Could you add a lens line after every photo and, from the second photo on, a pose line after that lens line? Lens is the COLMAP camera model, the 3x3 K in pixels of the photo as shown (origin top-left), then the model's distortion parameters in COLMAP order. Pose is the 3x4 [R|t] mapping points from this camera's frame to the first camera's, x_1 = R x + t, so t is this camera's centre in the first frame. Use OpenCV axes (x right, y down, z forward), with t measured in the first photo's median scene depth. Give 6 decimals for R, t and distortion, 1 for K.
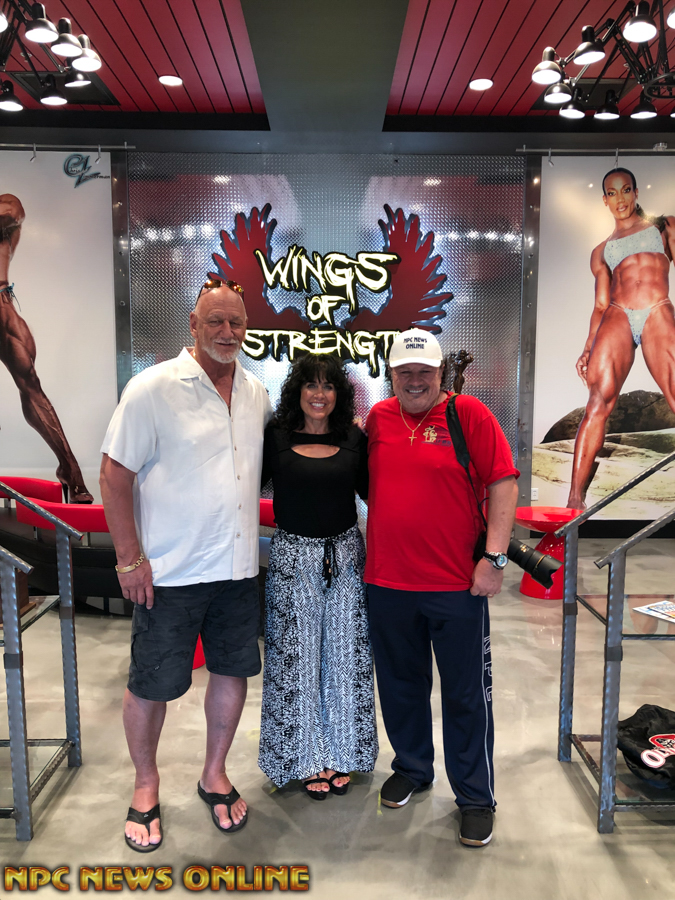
lens RADIAL K [[756.7, 0, 342.6], [0, 756.7, 450.8], [0, 0, 1]] dist [0.044140, 0.005825]
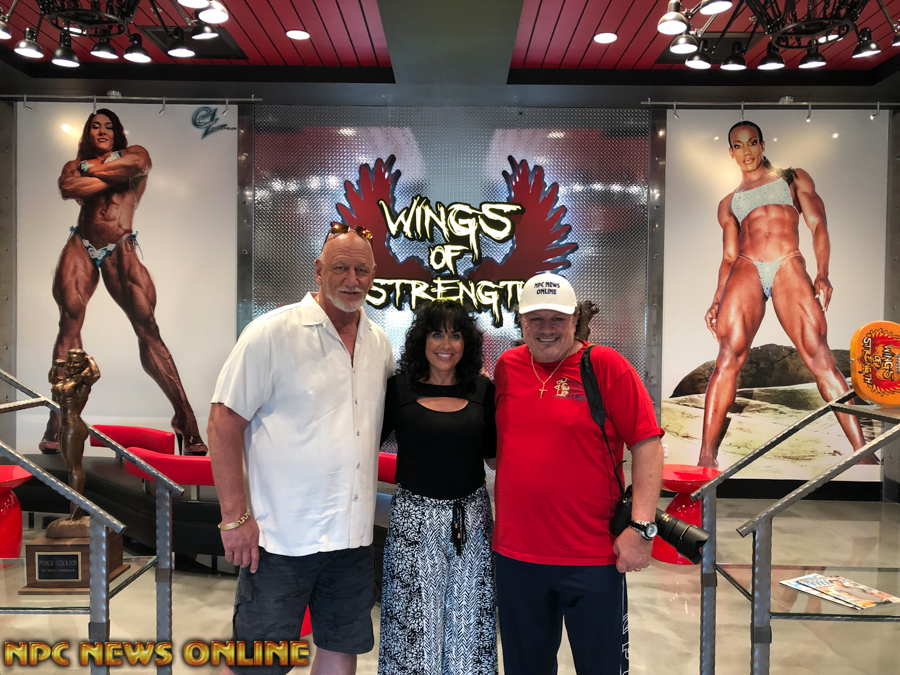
lens RADIAL K [[756.7, 0, 450.9], [0, 756.7, 339.6], [0, 0, 1]] dist [0.044140, 0.005825]
pose [[0.999727, 0.009186, -0.021506, 0.002840], [-0.010928, 0.996543, -0.082361, -0.000301], [0.020675, 0.082573, 0.996370, 0.025020]]
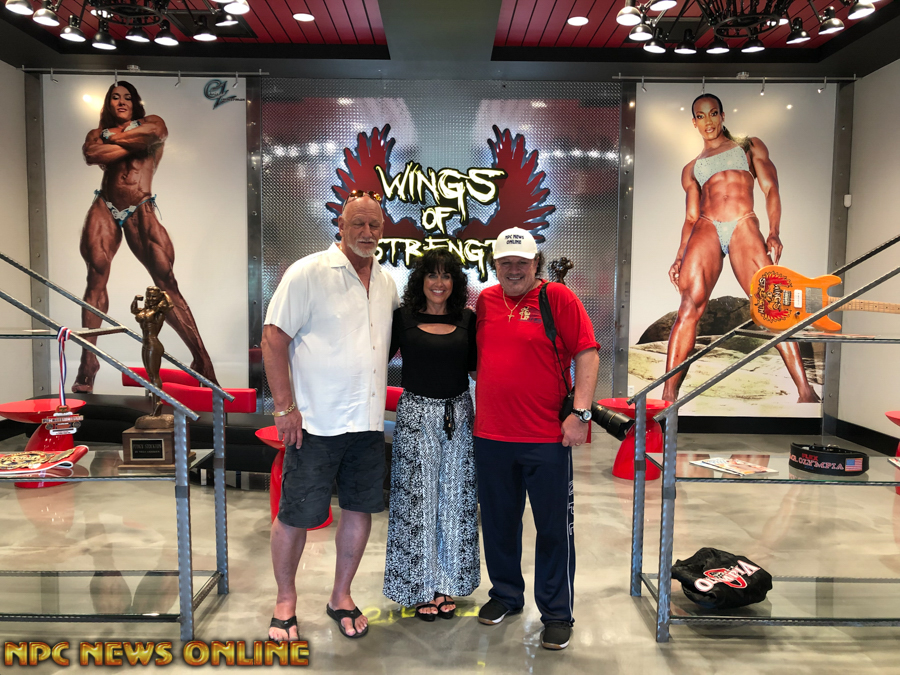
lens RADIAL K [[753.3, 0, 447.8], [0, 753.3, 338.9], [0, 0, 1]] dist [0.047567, 0.007542]
pose [[0.999900, 0.008268, -0.011465, 0.004417], [-0.008656, 0.999378, -0.034196, 0.022929], [0.011175, 0.034292, 0.999349, -0.083816]]
